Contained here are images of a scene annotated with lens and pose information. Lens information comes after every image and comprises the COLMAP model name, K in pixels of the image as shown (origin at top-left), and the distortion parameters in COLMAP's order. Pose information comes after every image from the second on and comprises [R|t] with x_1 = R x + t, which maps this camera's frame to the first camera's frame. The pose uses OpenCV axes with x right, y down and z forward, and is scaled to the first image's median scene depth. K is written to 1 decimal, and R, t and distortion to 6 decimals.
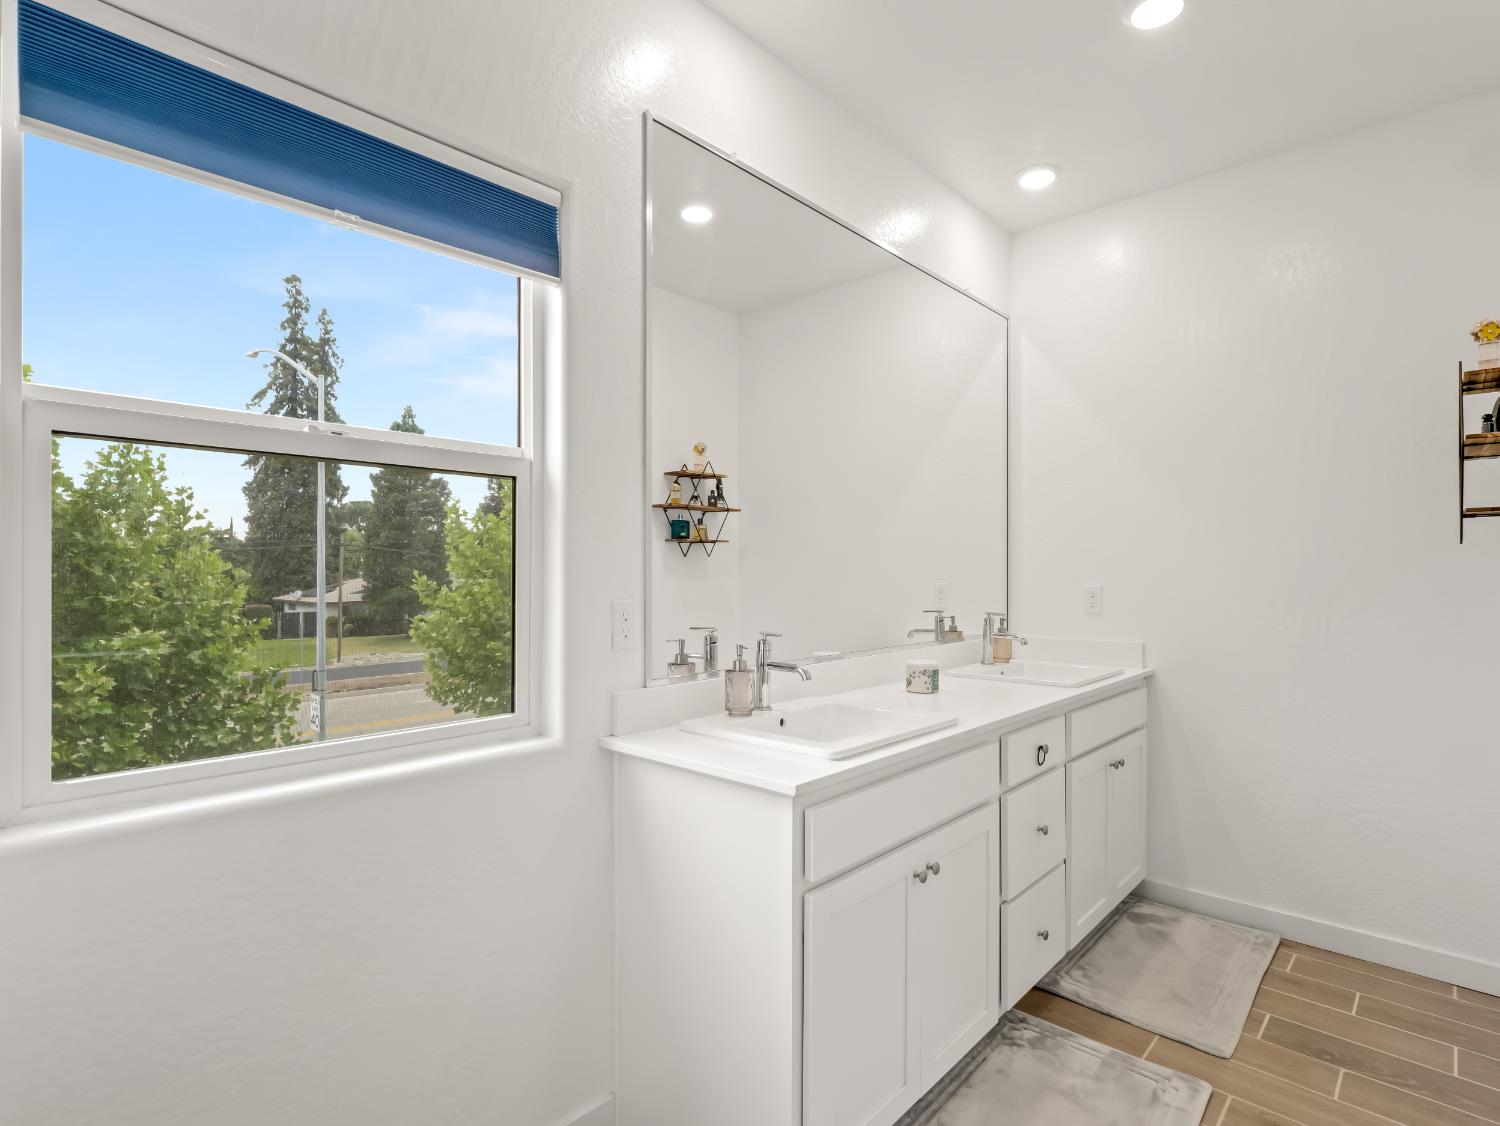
lens RADIAL K [[750.0, 0, 757.0], [0, 750.0, 571.8], [0, 0, 1]] dist [-0.023343, 0.001406]
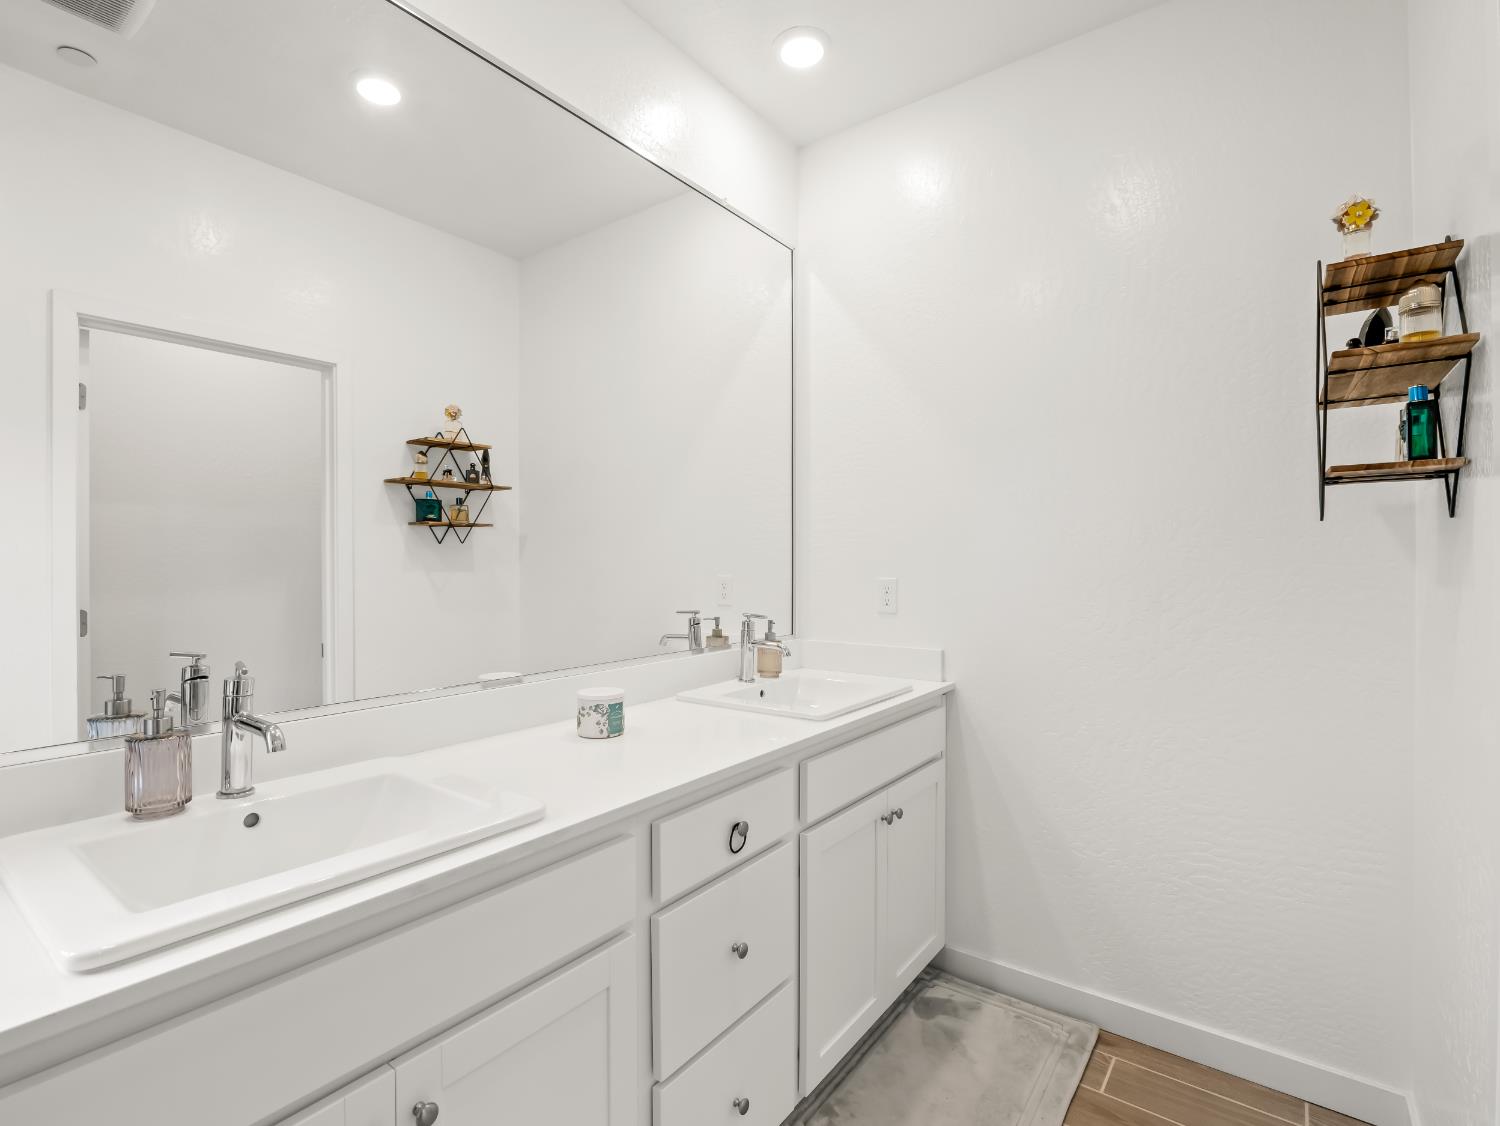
lens RADIAL K [[732.0, 0, 740.1], [0, 732.0, 562.3], [0, 0, 1]] dist [-0.021090, -0.001334]
pose [[0.994274, -0.003127, 0.106811, 0.237042], [0.002915, 0.999993, 0.002146, -0.000712], [-0.106817, -0.001822, 0.994277, 0.266280]]
